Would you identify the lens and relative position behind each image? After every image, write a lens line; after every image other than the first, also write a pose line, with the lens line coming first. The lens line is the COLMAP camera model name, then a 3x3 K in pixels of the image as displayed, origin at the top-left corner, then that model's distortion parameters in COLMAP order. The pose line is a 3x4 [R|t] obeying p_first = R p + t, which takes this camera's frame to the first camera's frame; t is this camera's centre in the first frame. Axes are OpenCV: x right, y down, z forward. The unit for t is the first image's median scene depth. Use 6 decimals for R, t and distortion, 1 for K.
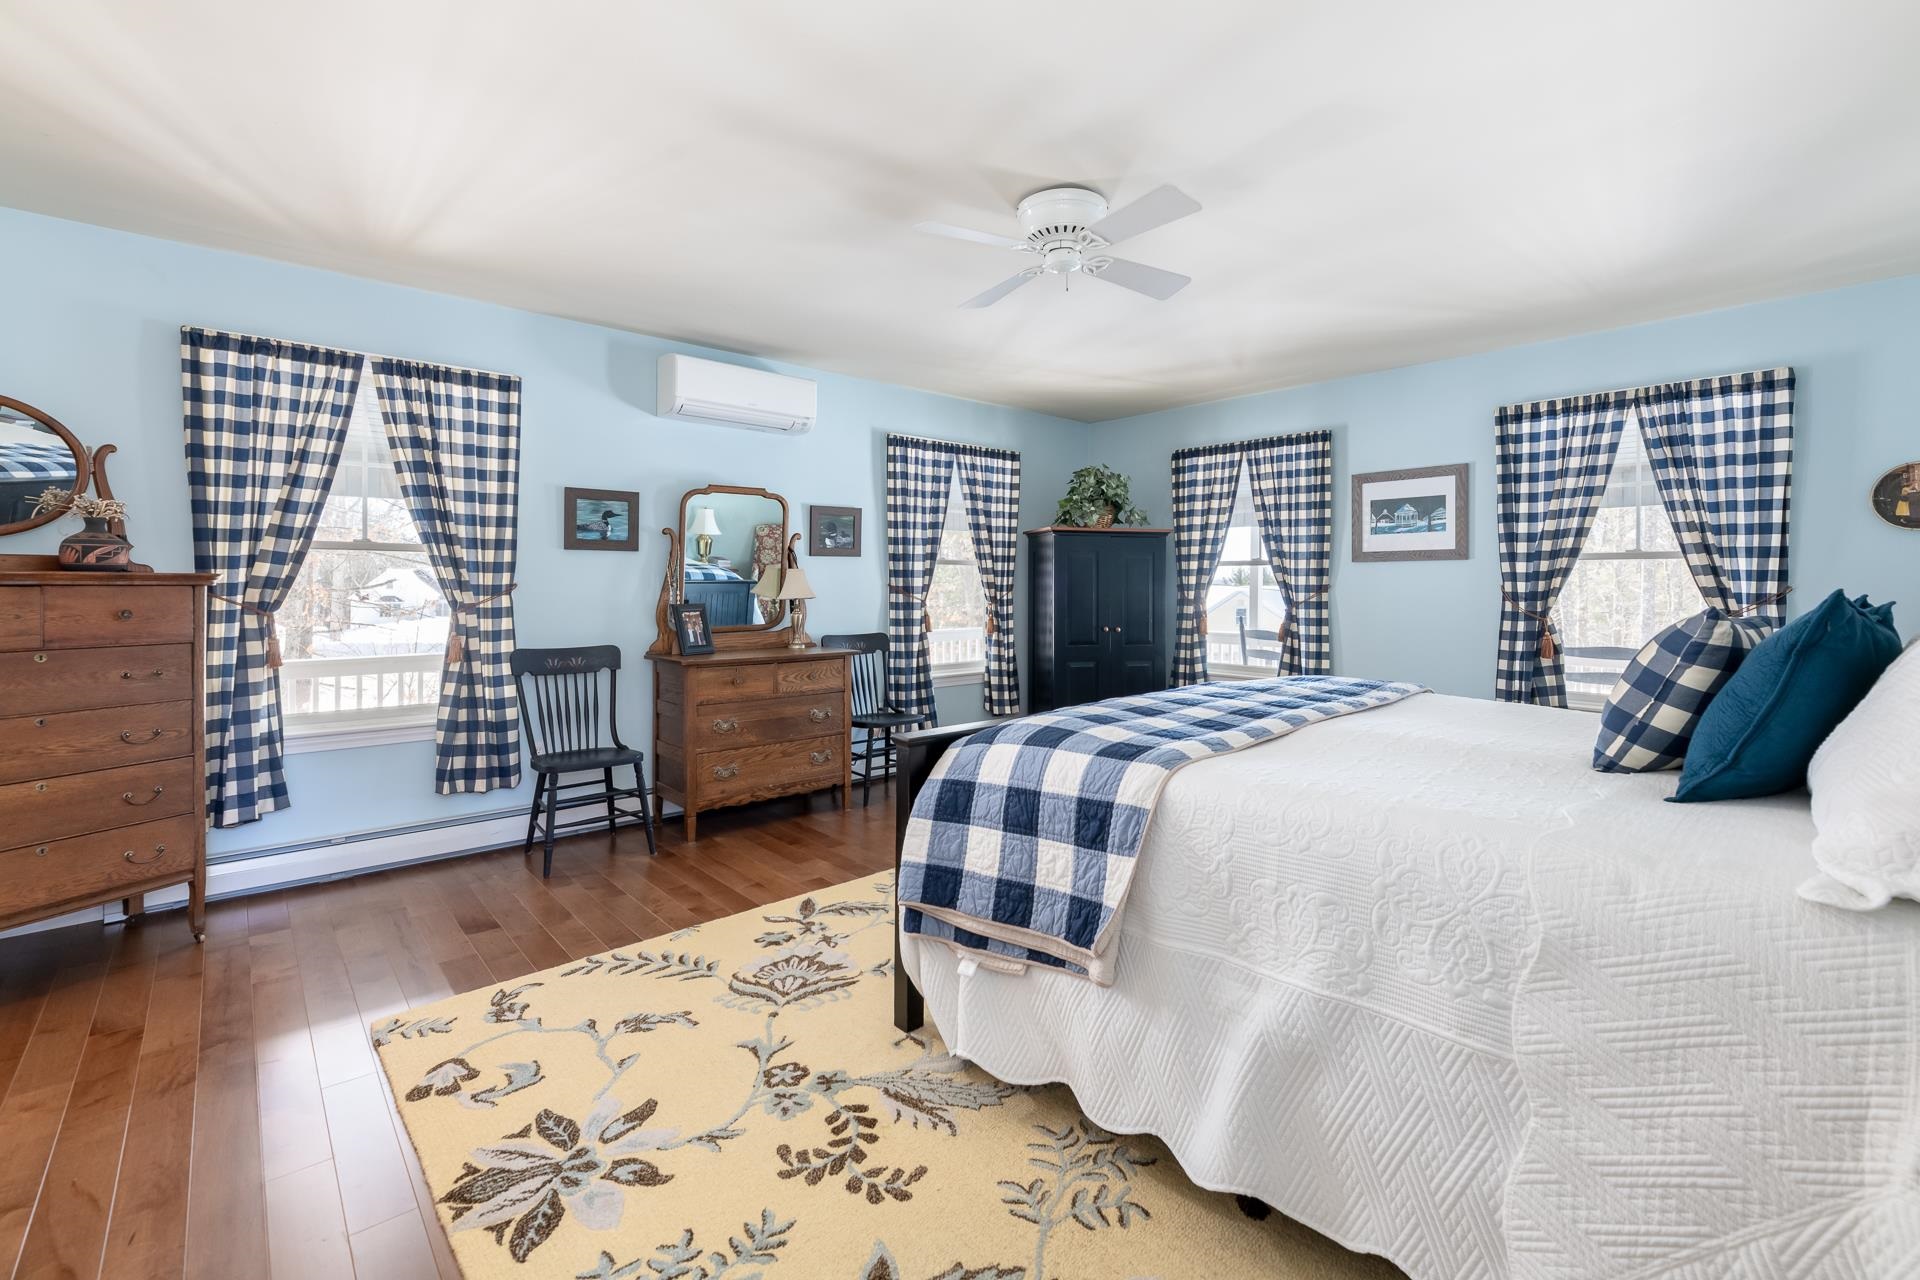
lens RADIAL K [[818.3, 0, 956.5], [0, 818.3, 598.4], [0, 0, 1]] dist [-0.000333, -0.000175]
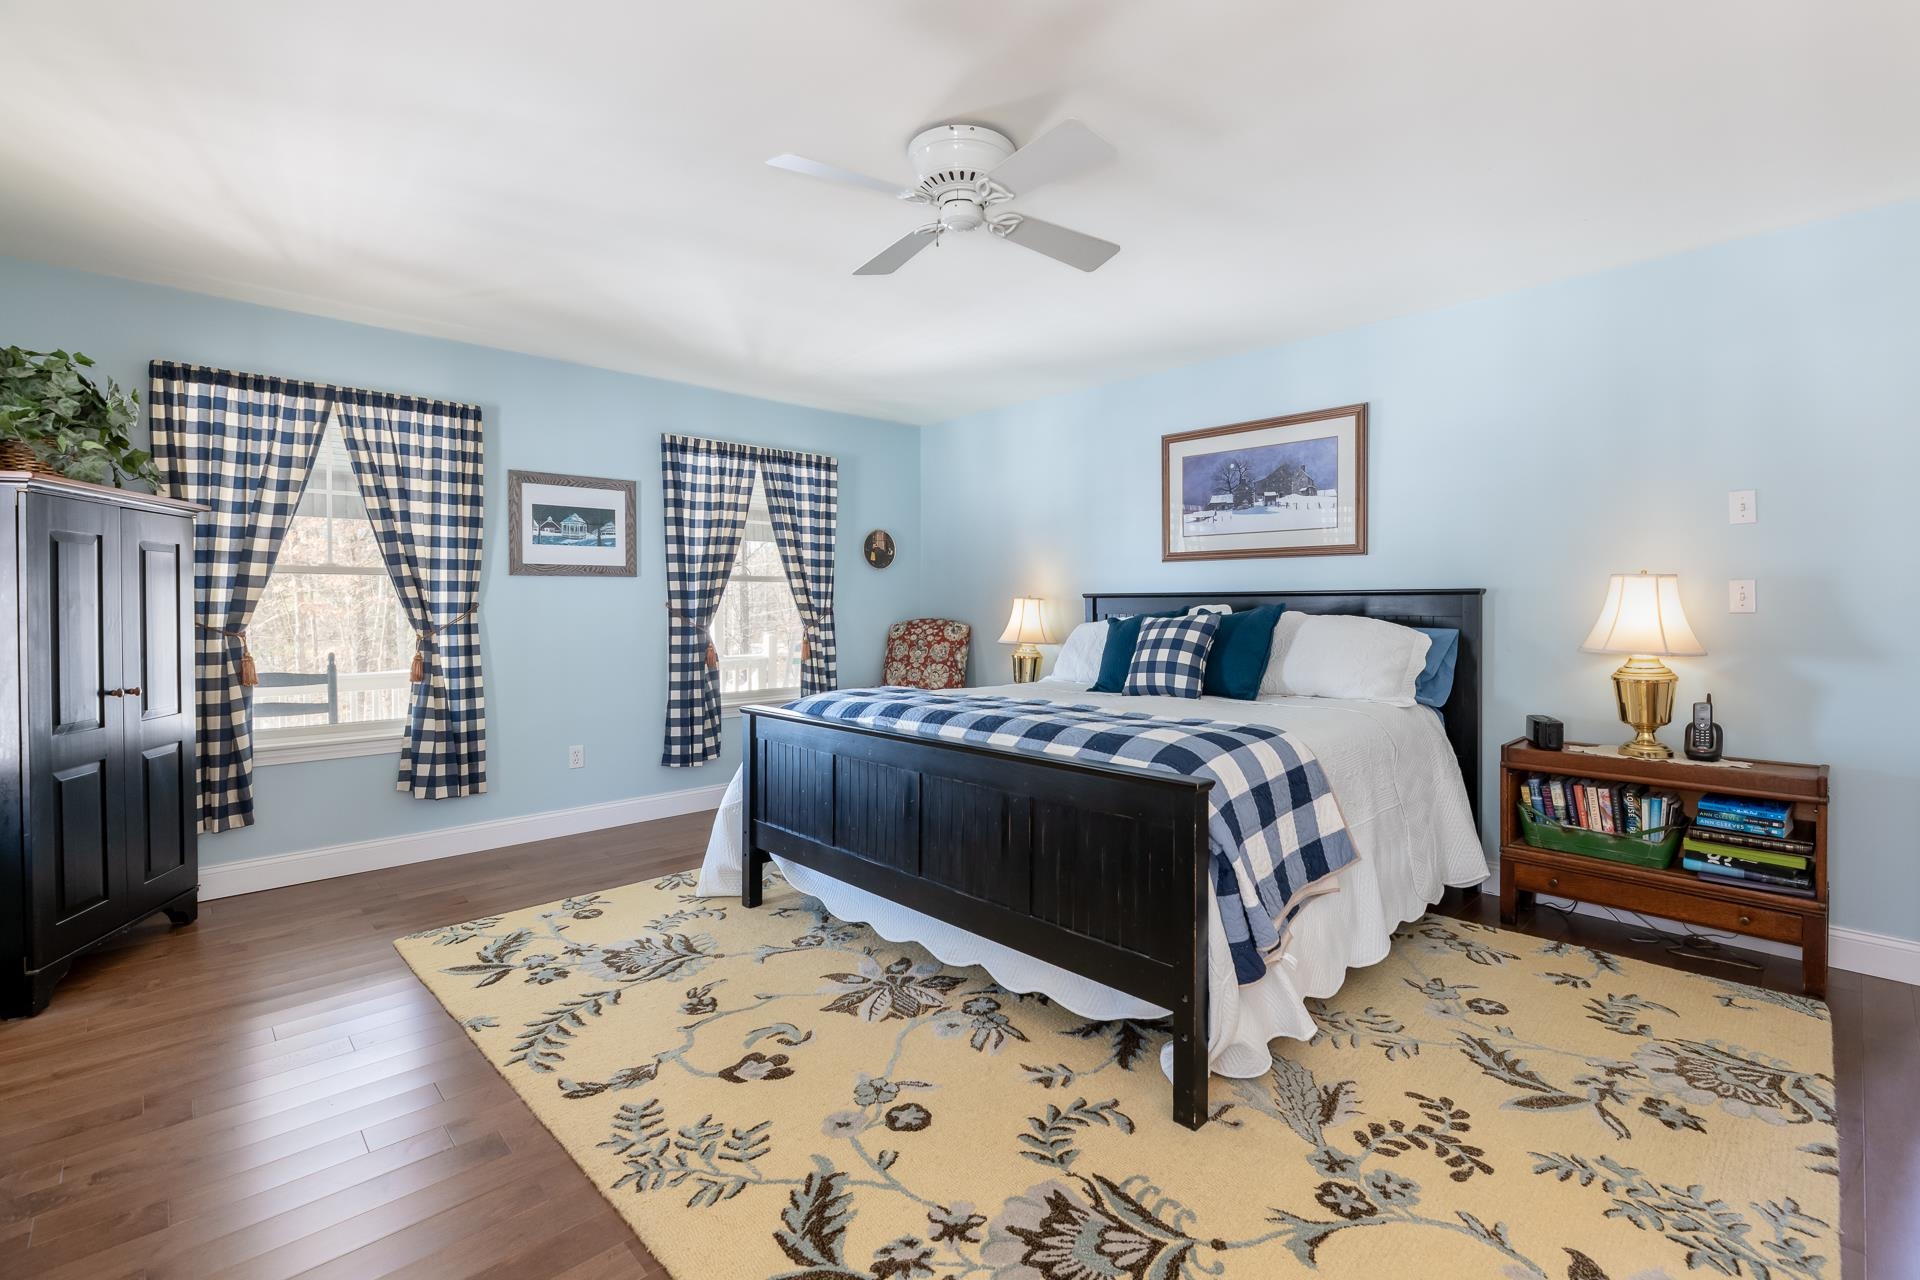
lens RADIAL K [[889.5, 0, 966.9], [0, 889.5, 621.7], [0, 0, 1]] dist [0.001647, 0.000488]
pose [[-0.062765, -0.024242, 0.997734, -0.545417], [0.018775, 0.999499, 0.025466, -0.014156], [-0.997852, 0.020331, -0.062278, 0.730399]]
